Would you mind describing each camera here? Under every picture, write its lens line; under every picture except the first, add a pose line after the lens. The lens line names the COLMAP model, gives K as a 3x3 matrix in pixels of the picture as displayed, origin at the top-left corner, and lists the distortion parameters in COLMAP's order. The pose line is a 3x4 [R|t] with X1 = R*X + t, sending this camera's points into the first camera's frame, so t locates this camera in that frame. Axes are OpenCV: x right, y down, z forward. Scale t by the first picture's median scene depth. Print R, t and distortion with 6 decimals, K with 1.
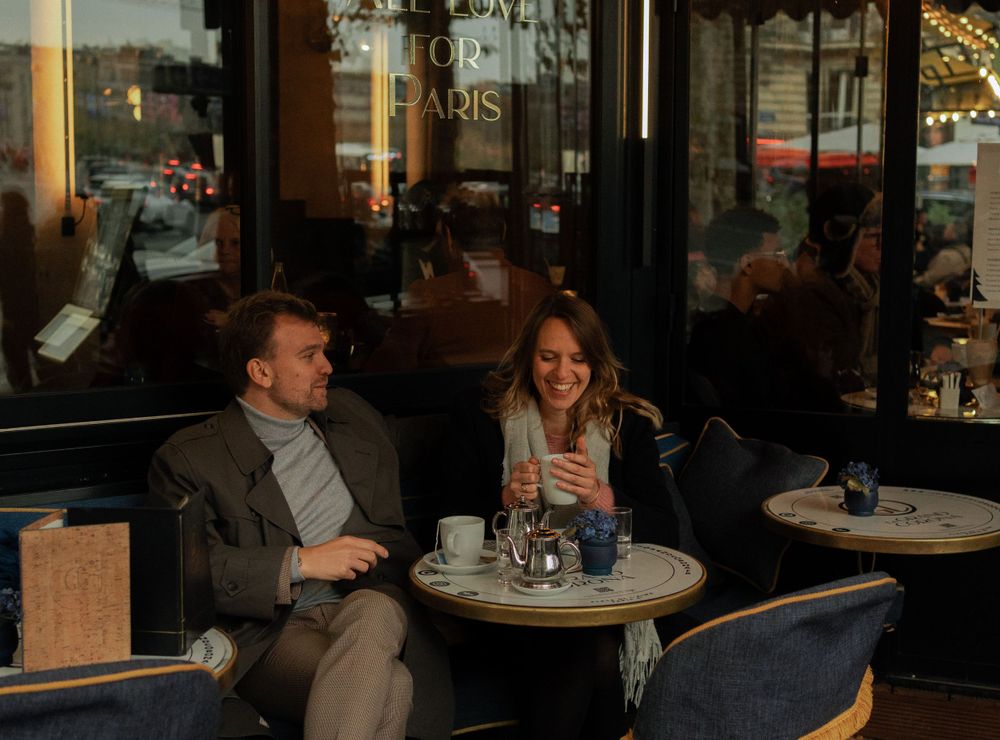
lens RADIAL K [[1569.4, 0, 499.8], [0, 1569.4, 371.6], [0, 0, 1]] dist [-0.009364, 0.002457]
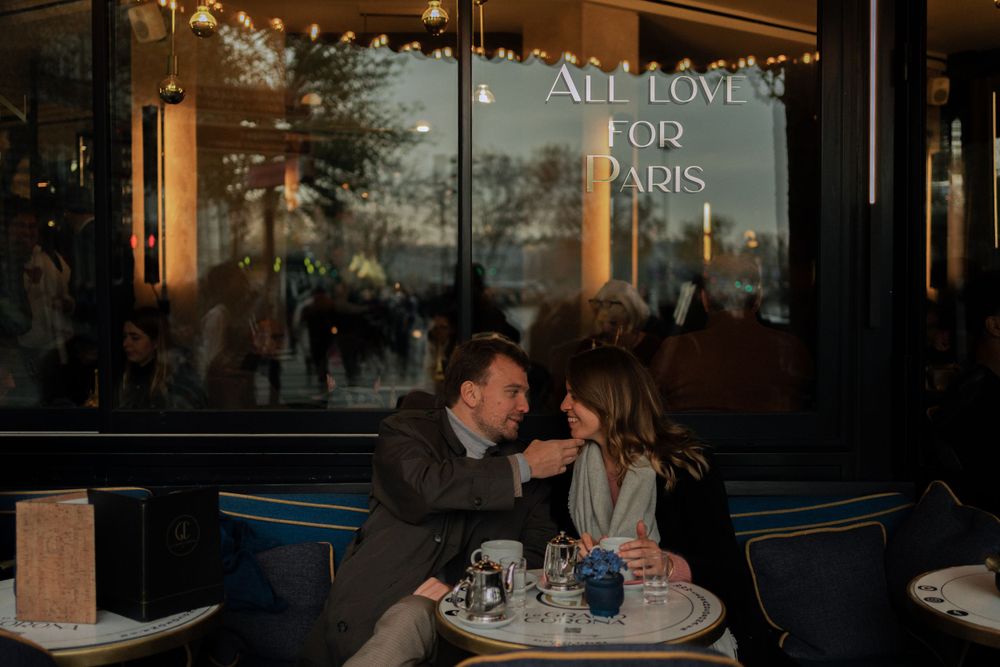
lens RADIAL K [[1093.5, 0, 497.8], [0, 1093.5, 309.2], [0, 0, 1]] dist [0.002688, 0.009683]
pose [[0.818504, 0.002771, -0.574494, 0.419159], [-0.061589, 0.994649, -0.082952, -0.004279], [0.571190, 0.103279, 0.814294, 0.373092]]
